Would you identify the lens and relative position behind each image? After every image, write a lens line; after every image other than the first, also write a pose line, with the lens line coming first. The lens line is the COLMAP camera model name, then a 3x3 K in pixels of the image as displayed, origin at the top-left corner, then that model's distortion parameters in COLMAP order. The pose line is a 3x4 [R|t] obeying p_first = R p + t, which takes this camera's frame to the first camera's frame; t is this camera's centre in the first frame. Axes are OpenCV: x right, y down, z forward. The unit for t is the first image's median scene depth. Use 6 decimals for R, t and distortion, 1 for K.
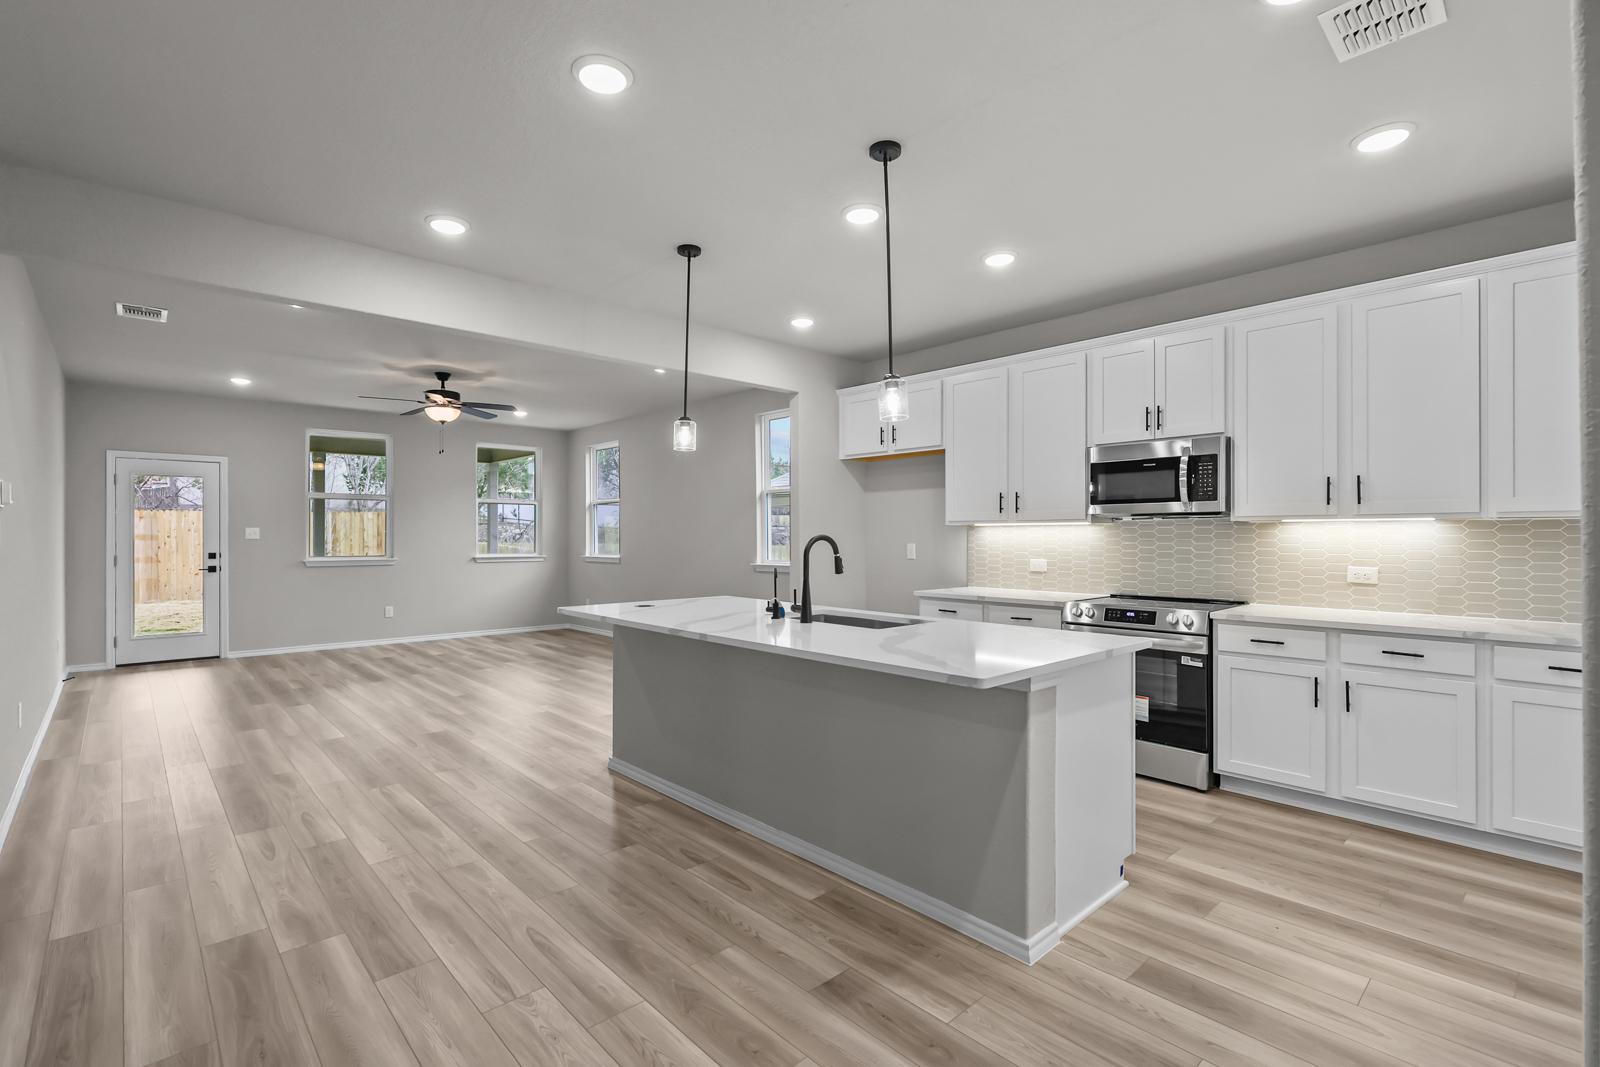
lens RADIAL K [[742.3, 0, 785.7], [0, 742.3, 539.4], [0, 0, 1]] dist [0.001971, 0.000972]
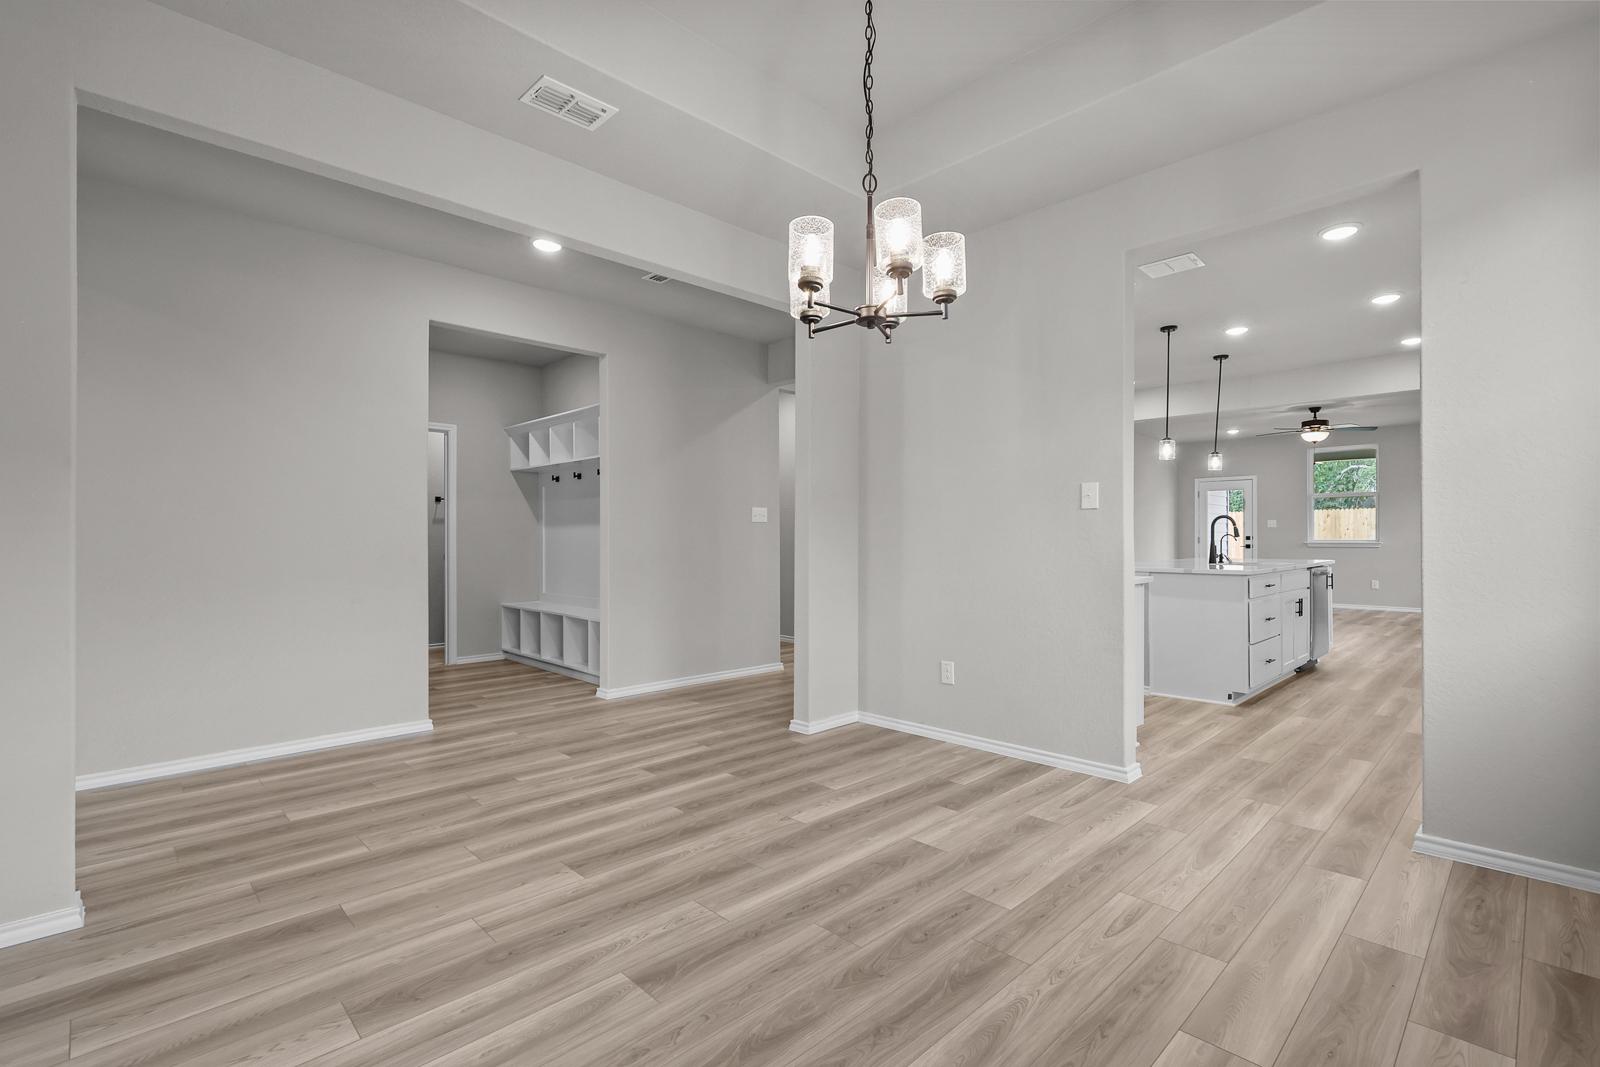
lens RADIAL K [[742.3, 0, 798.1], [0, 742.3, 517.5], [0, 0, 1]] dist [0.001971, 0.000972]
pose [[0.046606, -0.026407, -0.998564, 1.408245], [-0.001547, 0.999647, -0.026508, 0.038642], [0.998912, 0.002780, 0.046549, -0.079235]]
